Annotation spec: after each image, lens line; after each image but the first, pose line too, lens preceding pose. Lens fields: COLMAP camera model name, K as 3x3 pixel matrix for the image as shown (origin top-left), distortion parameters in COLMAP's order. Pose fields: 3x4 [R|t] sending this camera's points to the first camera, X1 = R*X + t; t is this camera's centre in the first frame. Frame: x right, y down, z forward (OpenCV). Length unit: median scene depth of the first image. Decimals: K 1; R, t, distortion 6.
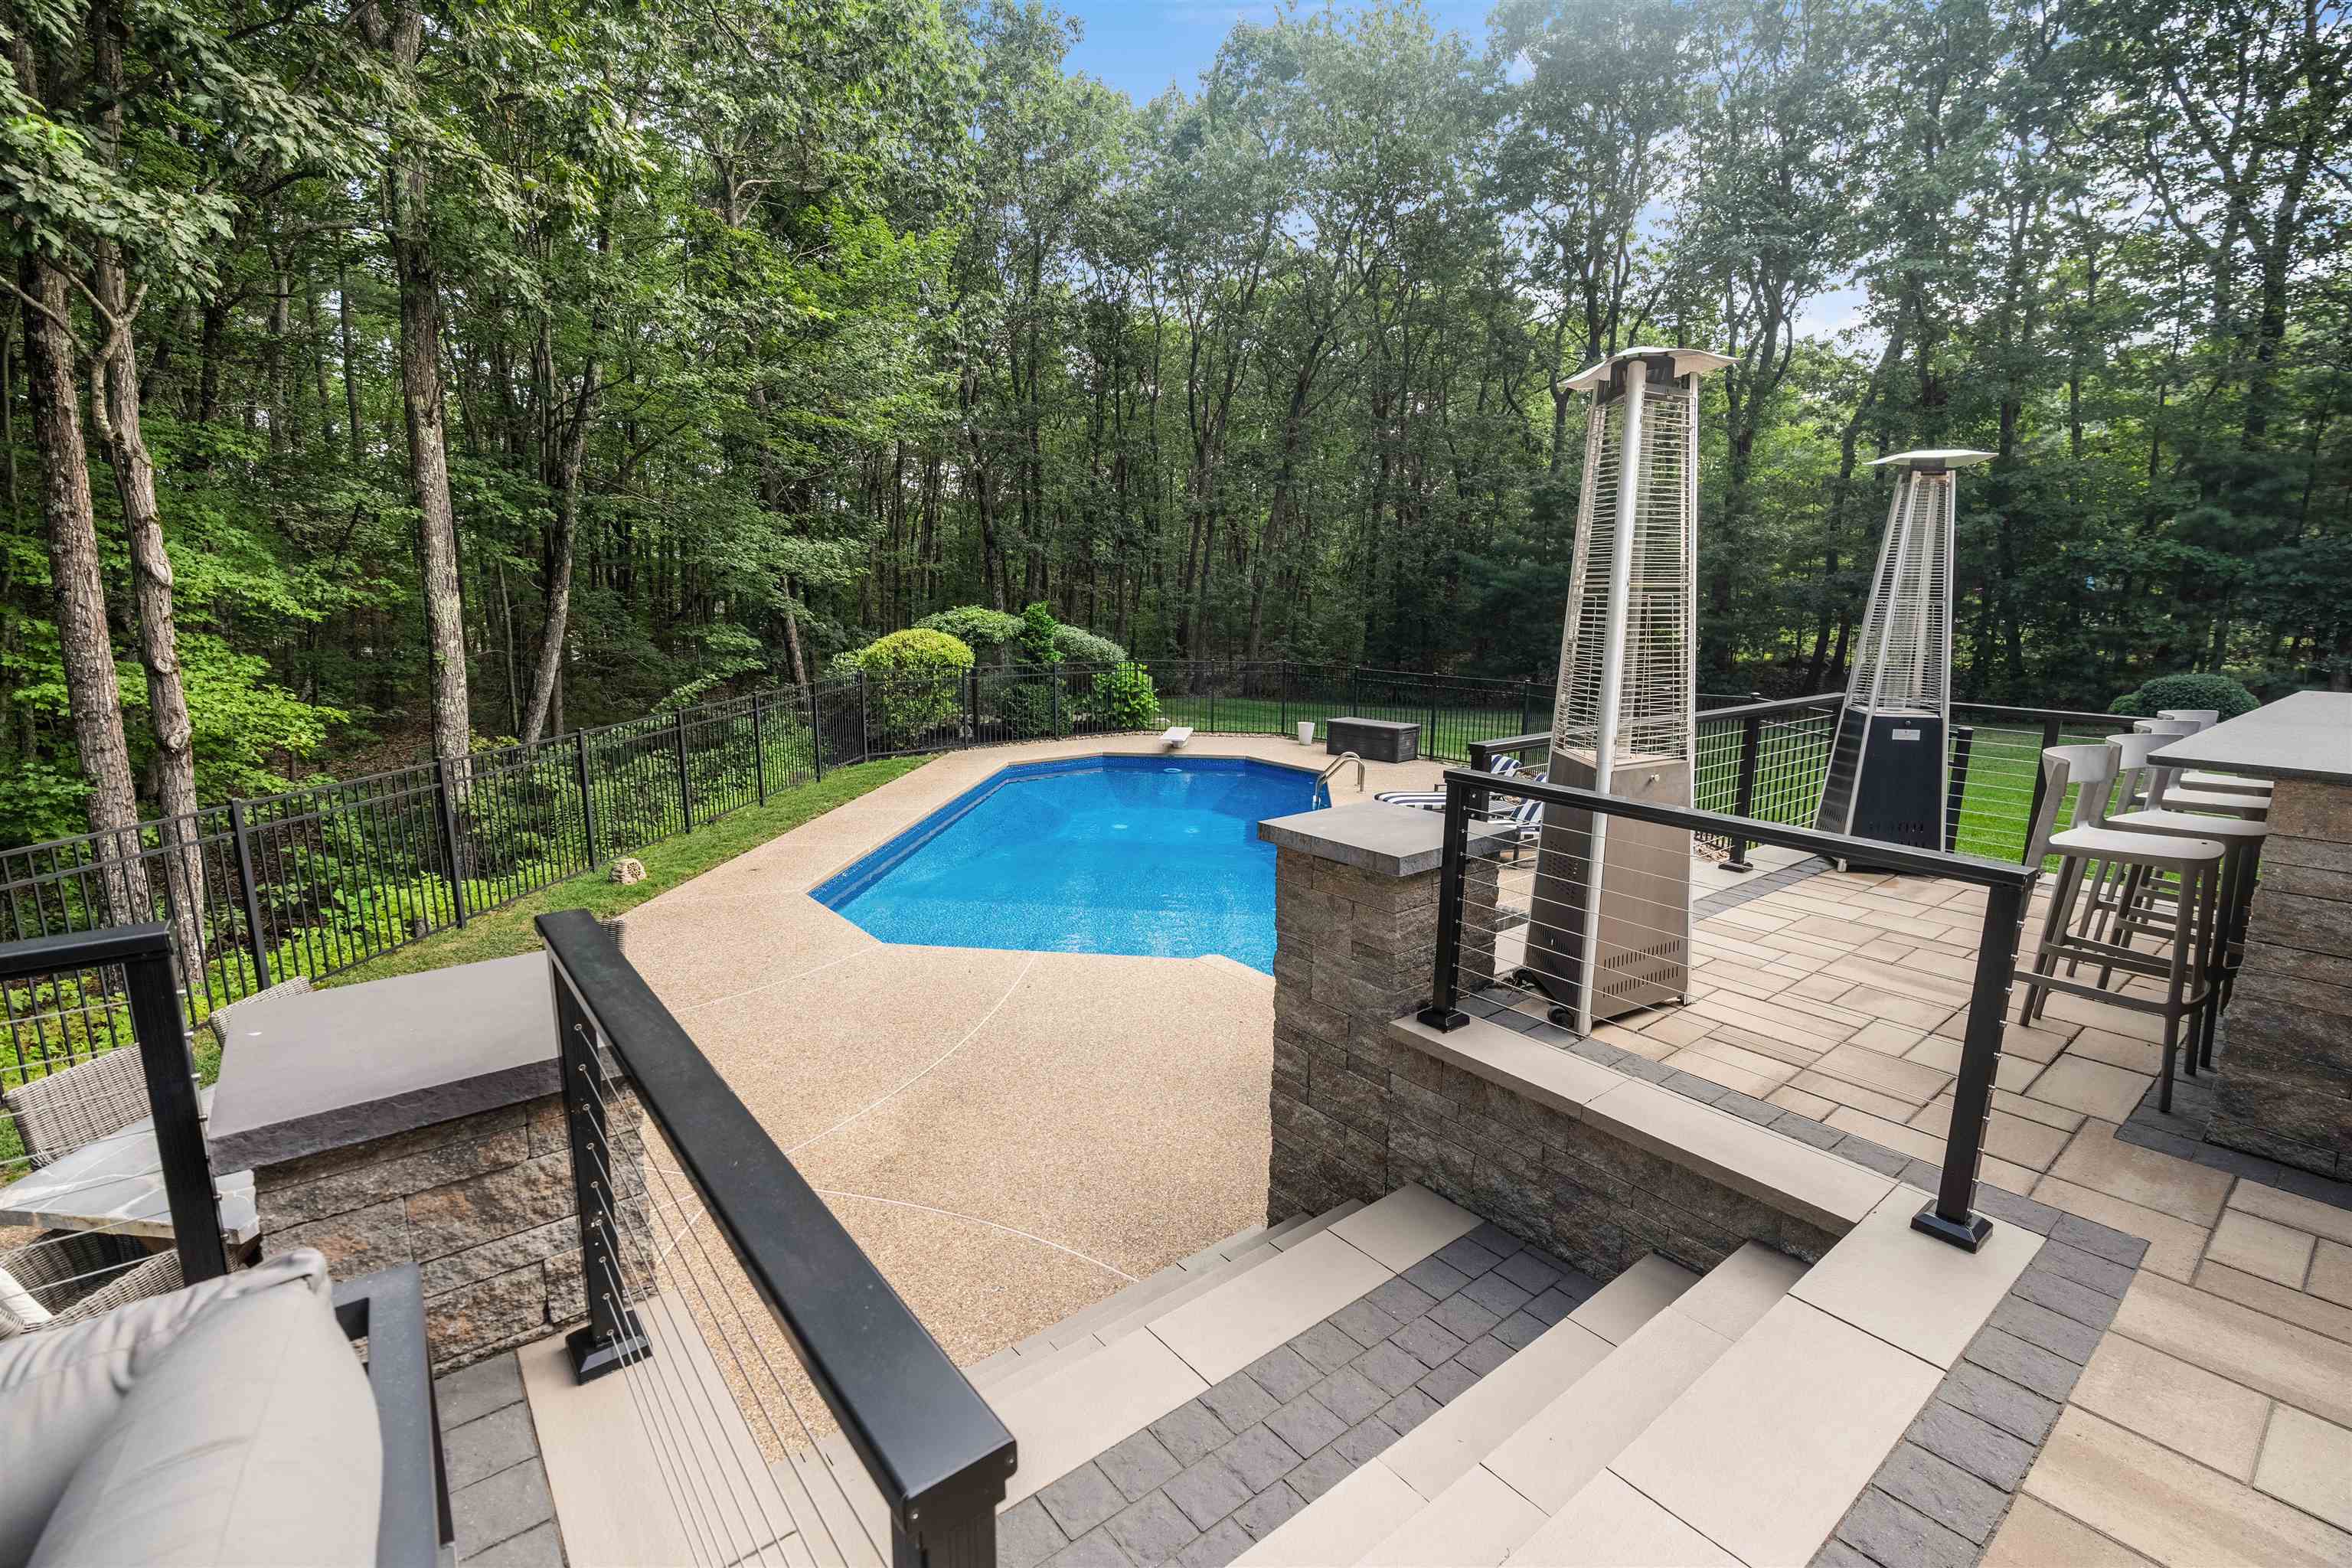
lens RADIAL K [[1056.1, 0, 1178.2], [0, 1056.1, 771.2], [0, 0, 1]] dist [-0.003331, -0.000212]
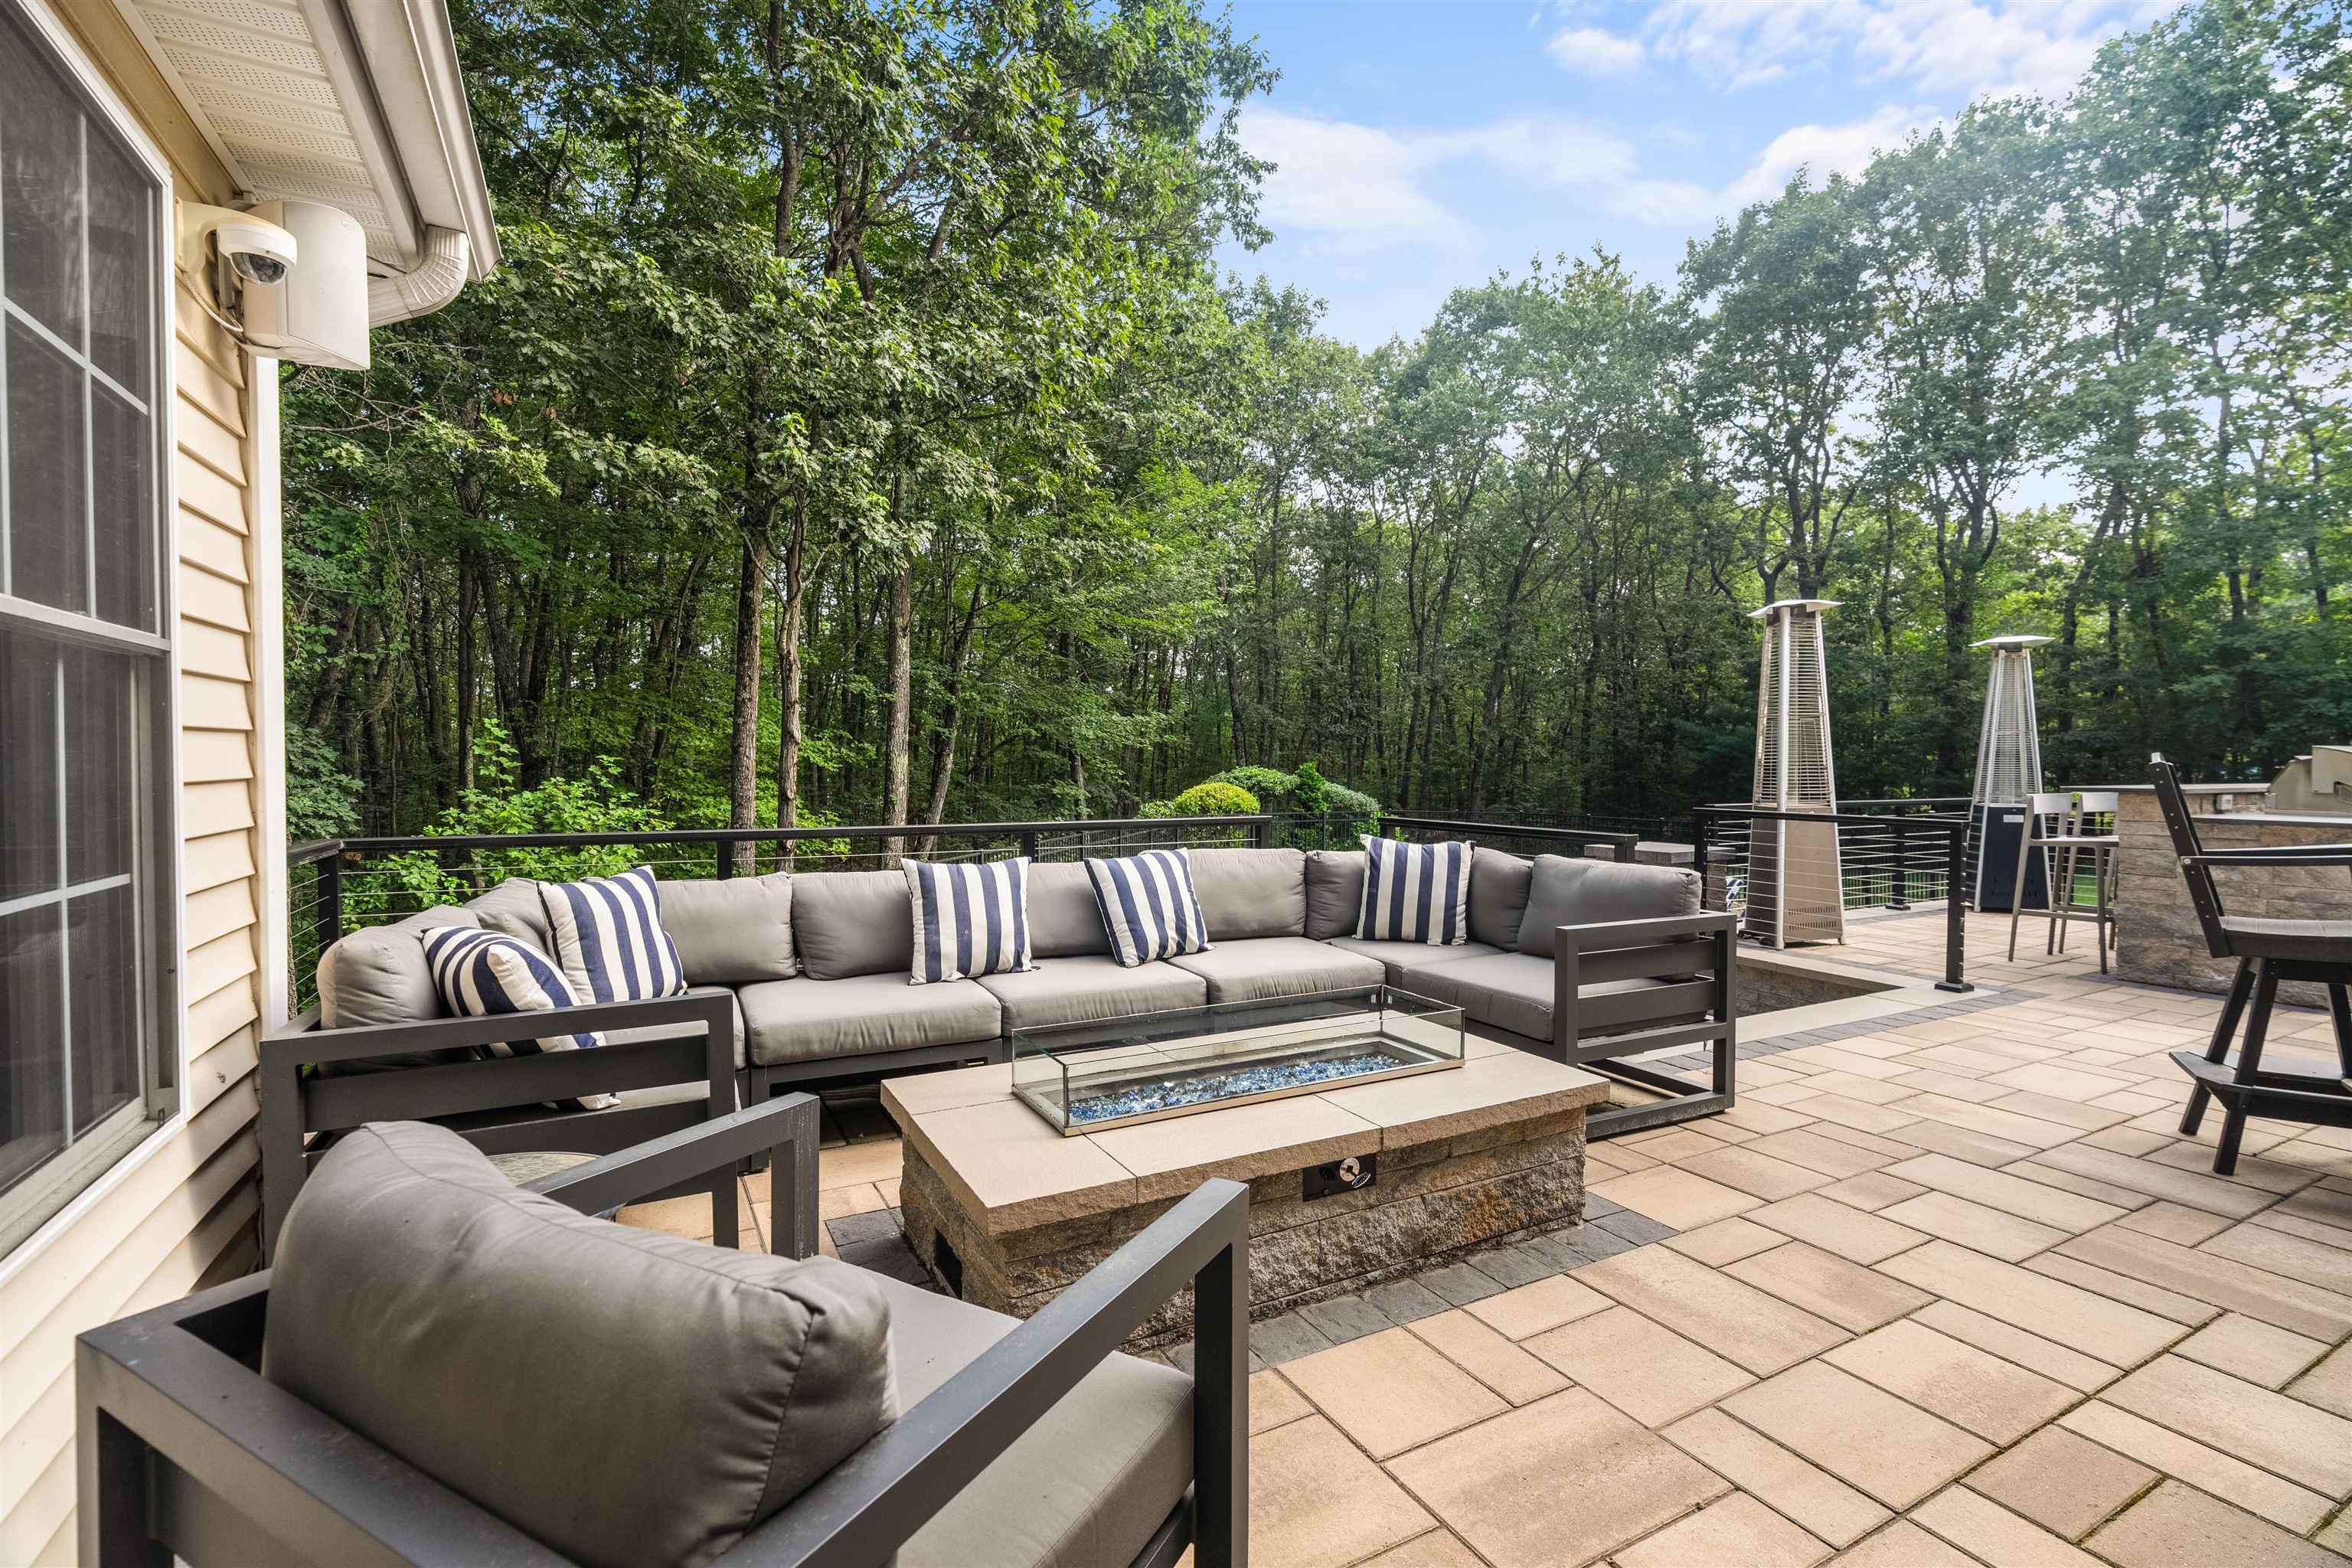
lens RADIAL K [[1051.4, 0, 1176.9], [0, 1051.4, 776.1], [0, 0, 1]] dist [-0.004964, -0.000228]
pose [[0.983300, -0.002969, -0.181967, -0.042824], [-0.026126, 0.987207, -0.157287, 0.034344], [0.180106, 0.159415, 0.970643, -0.135954]]
